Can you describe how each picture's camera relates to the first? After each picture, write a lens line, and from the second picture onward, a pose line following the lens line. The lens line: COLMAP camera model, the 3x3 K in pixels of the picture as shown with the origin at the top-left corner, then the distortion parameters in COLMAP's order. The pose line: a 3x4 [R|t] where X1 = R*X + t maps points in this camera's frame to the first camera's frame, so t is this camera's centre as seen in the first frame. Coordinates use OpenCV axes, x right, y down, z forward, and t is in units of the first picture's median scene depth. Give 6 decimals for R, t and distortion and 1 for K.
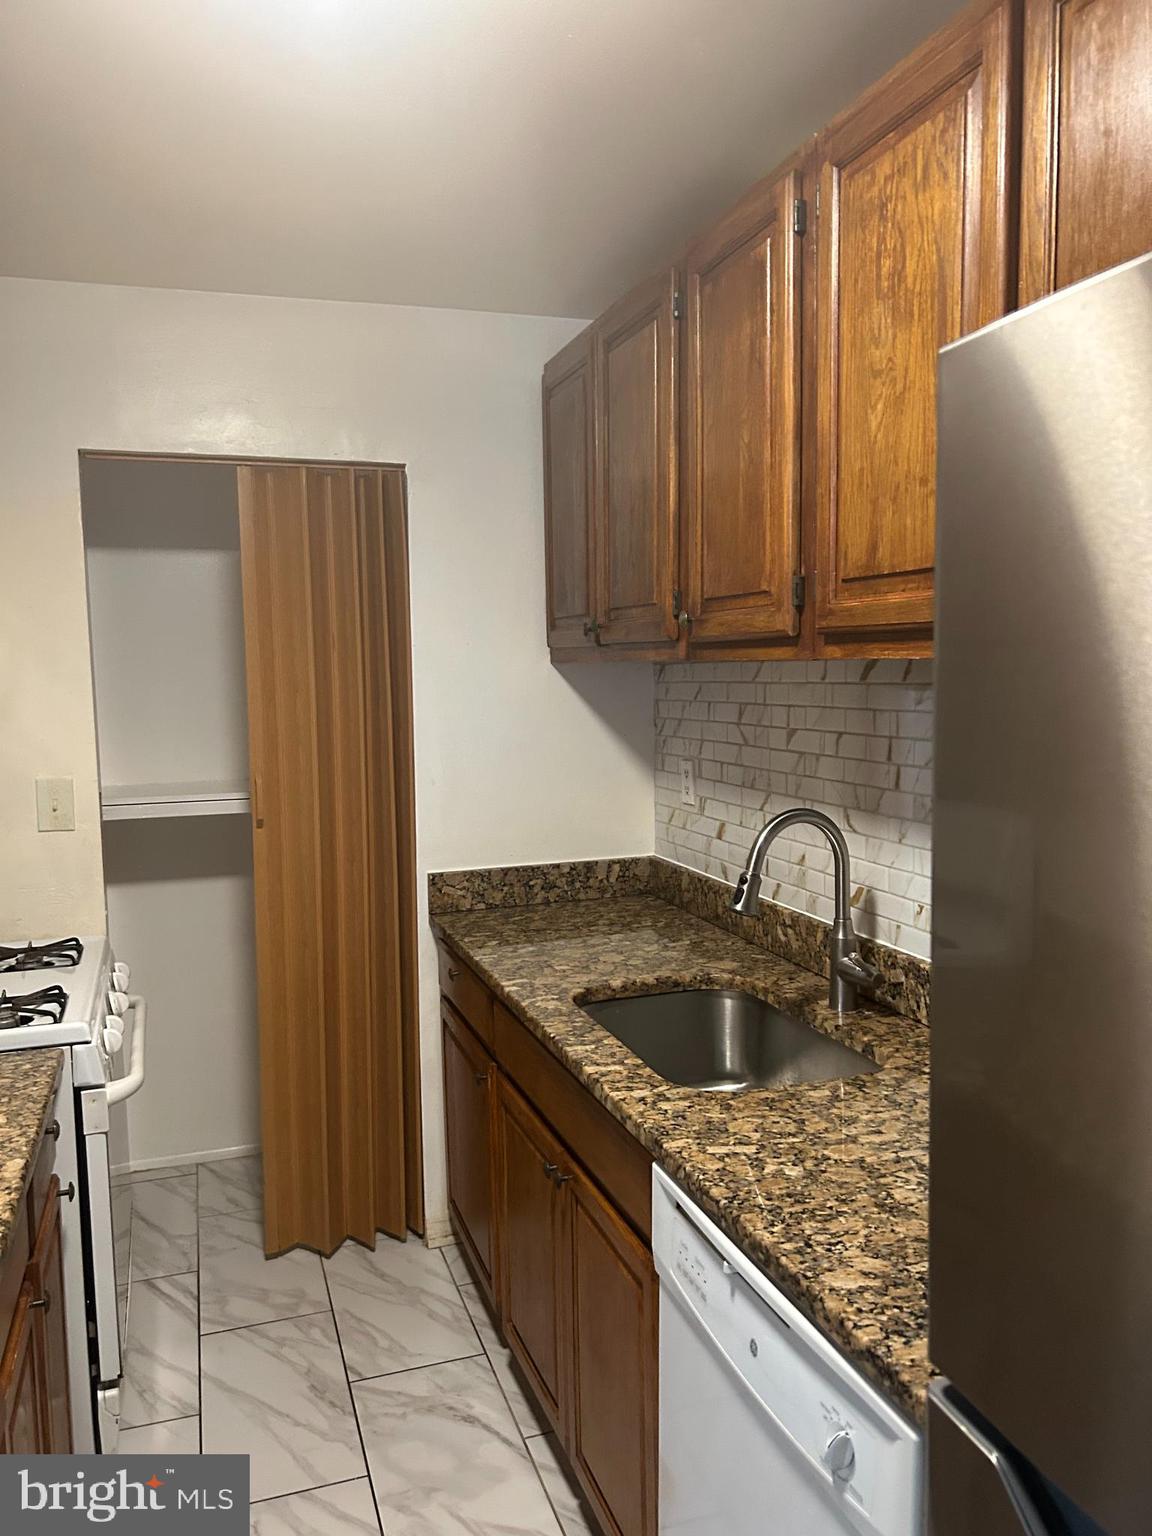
lens RADIAL K [[1161.0, 0, 570.7], [0, 1161.0, 768.0], [0, 0, 1]] dist [0.084077, -0.112121]
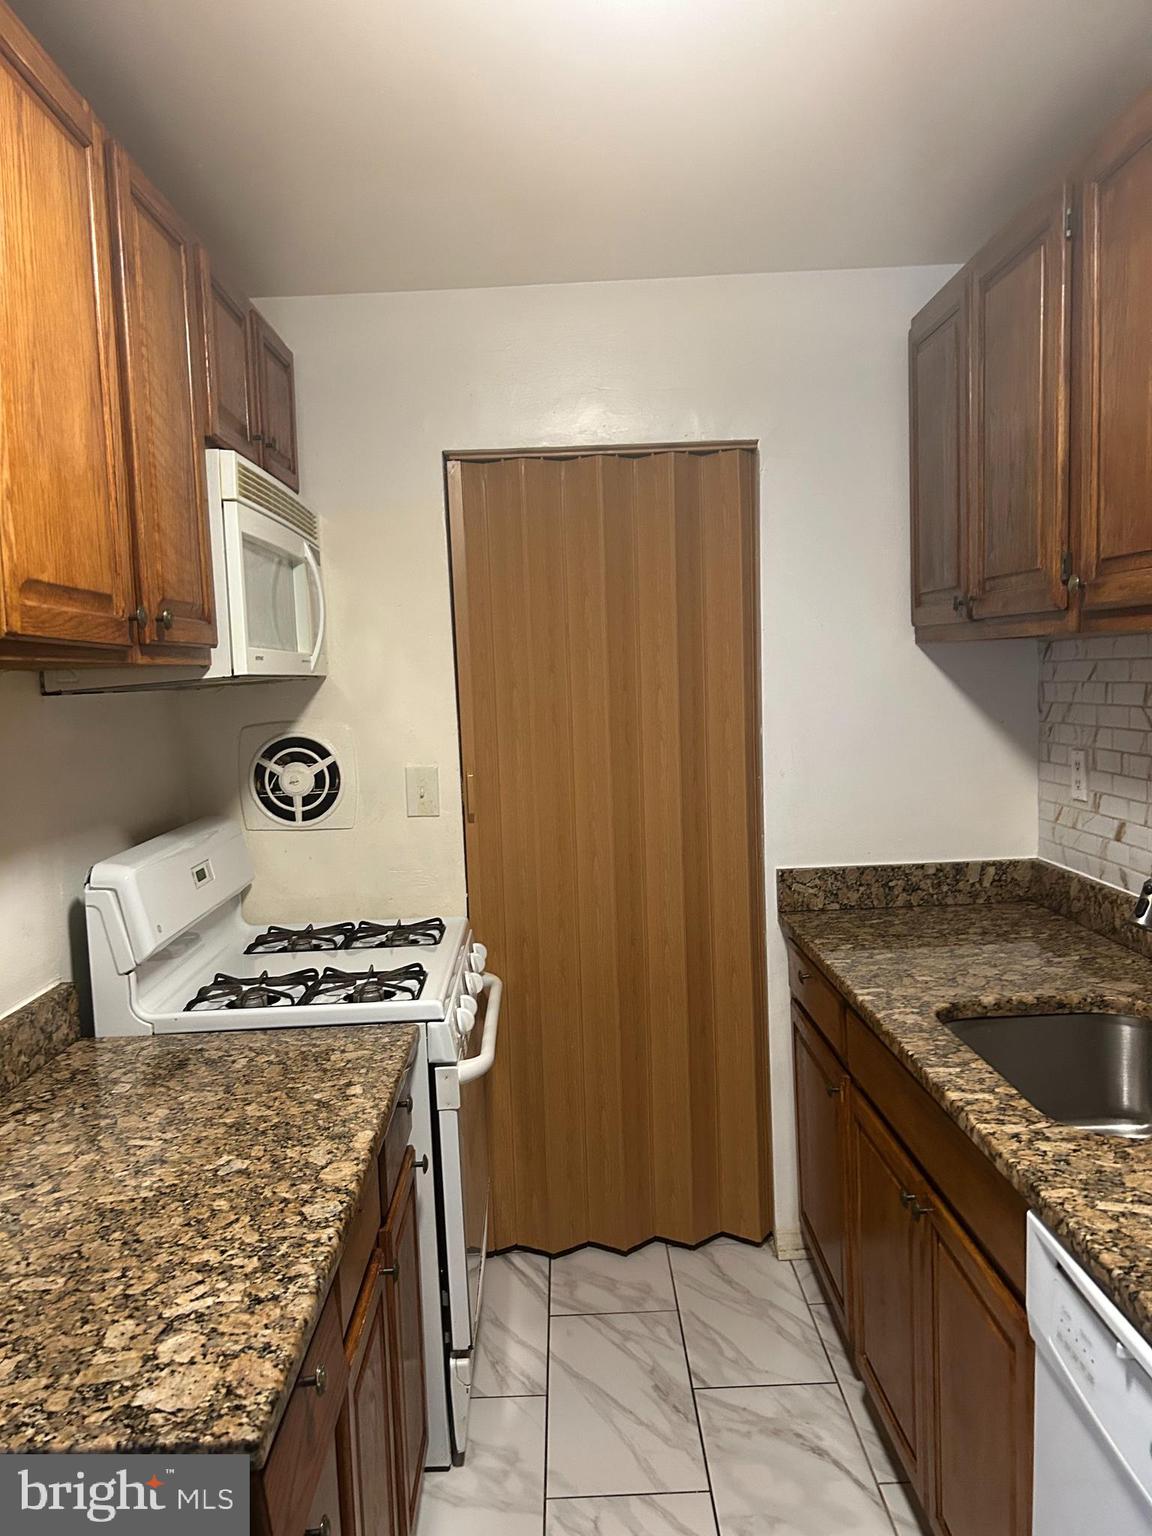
lens RADIAL K [[1171.9, 0, 567.4], [0, 1171.9, 773.7], [0, 0, 1]] dist [0.014572, 0.000159]
pose [[0.951726, 0.007922, -0.306848, 0.007549], [-0.005128, 0.999938, 0.009909, 0.005424], [0.306907, -0.007857, 0.951707, 0.050842]]
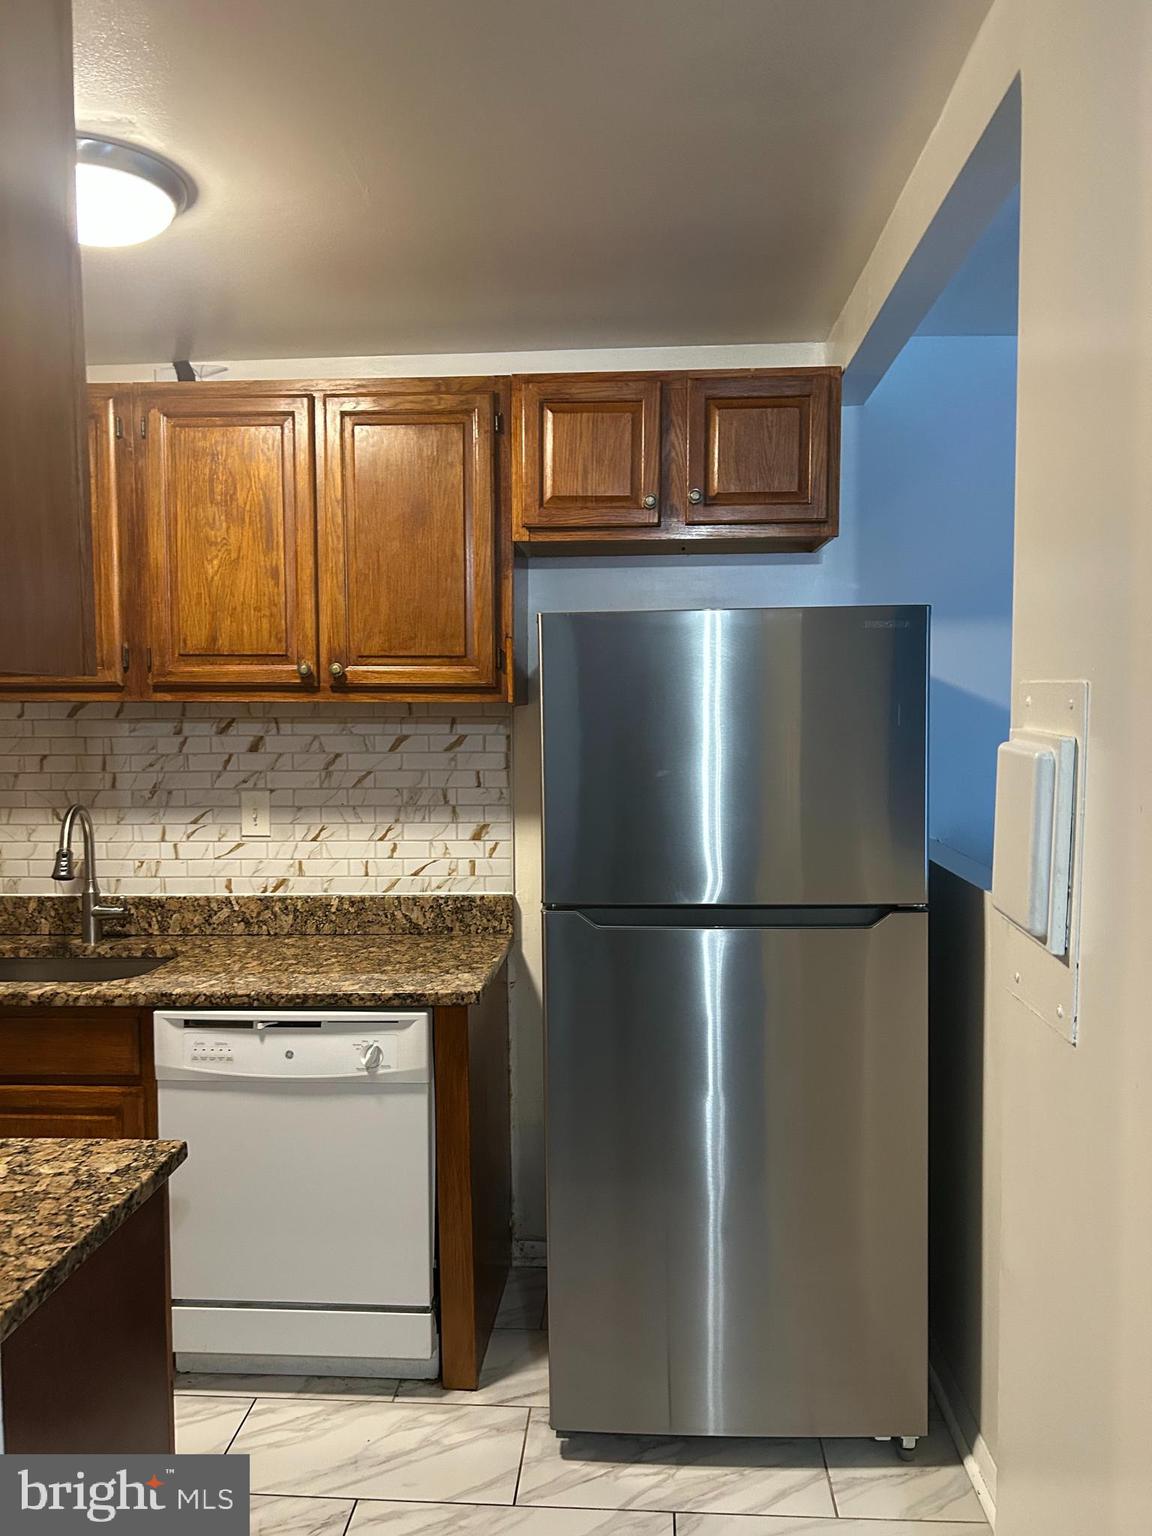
lens RADIAL K [[1161.0, 0, 570.7], [0, 1161.0, 768.0], [0, 0, 1]] dist [0.084077, -0.112121]
pose [[0.376459, -0.033947, 0.925811, -0.846397], [0.081471, 0.996670, 0.003417, 0.032145], [-0.922844, 0.074140, 0.377971, -0.112572]]
